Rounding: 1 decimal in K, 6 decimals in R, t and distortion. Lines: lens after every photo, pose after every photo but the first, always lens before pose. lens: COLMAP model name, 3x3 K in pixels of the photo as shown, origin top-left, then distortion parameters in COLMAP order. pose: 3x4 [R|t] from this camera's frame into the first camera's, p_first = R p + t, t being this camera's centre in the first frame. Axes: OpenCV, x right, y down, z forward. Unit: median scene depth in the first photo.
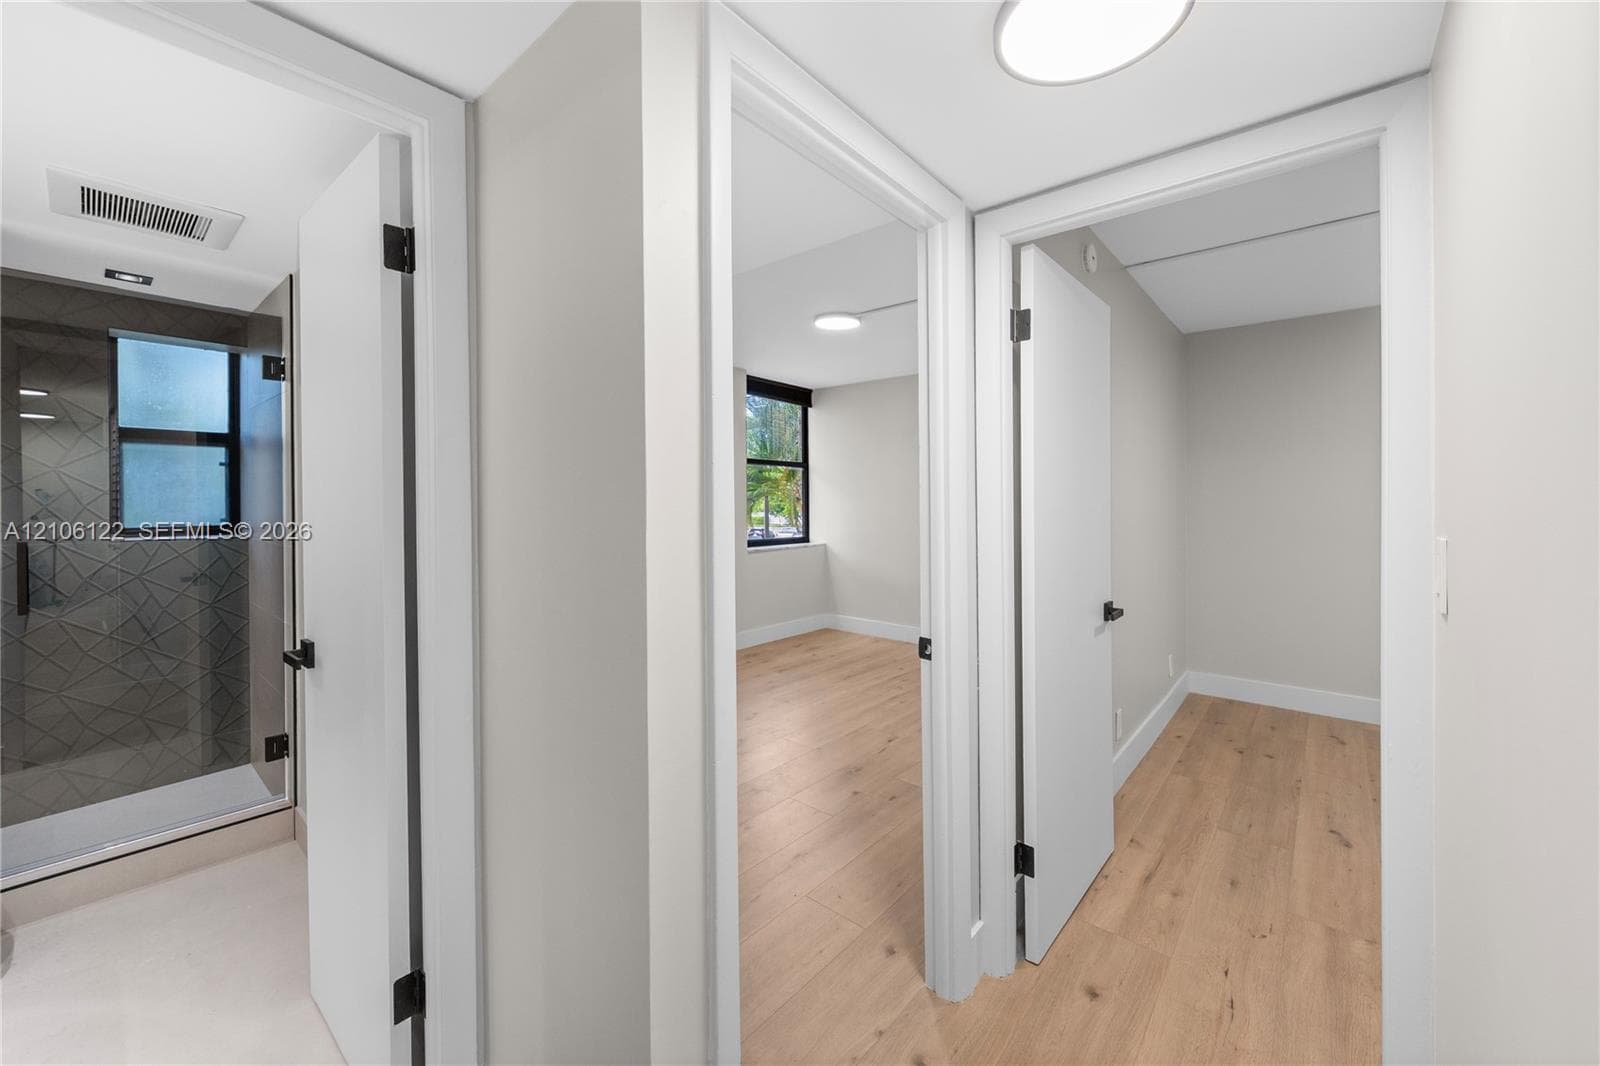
lens RADIAL K [[617.4, 0, 796.1], [0, 617.4, 501.0], [0, 0, 1]] dist [0.001576, 0.000548]
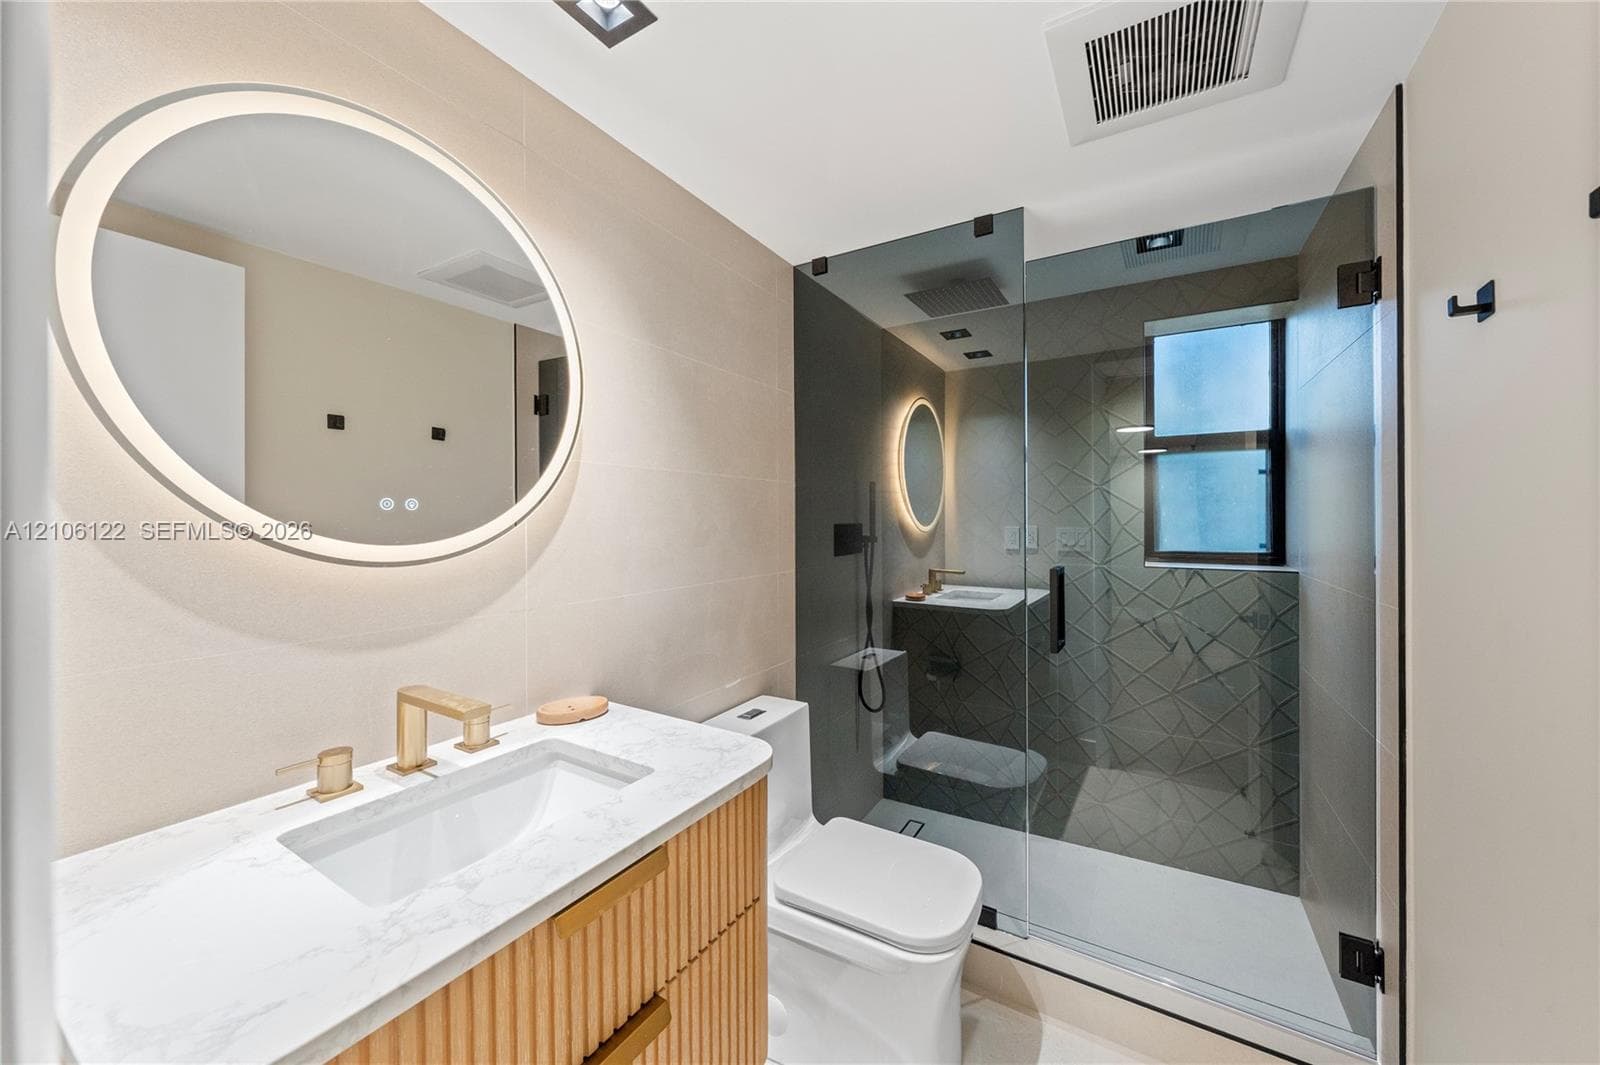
lens RADIAL K [[580.6, 0, 800.2], [0, 580.6, 517.5], [0, 0, 1]] dist [-0.000813, -0.000063]
pose [[0.165607, -0.000441, -0.986192, -0.335135], [-0.005096, 0.999986, -0.001303, 0.000452], [0.986179, 0.005241, 0.165603, 0.338764]]
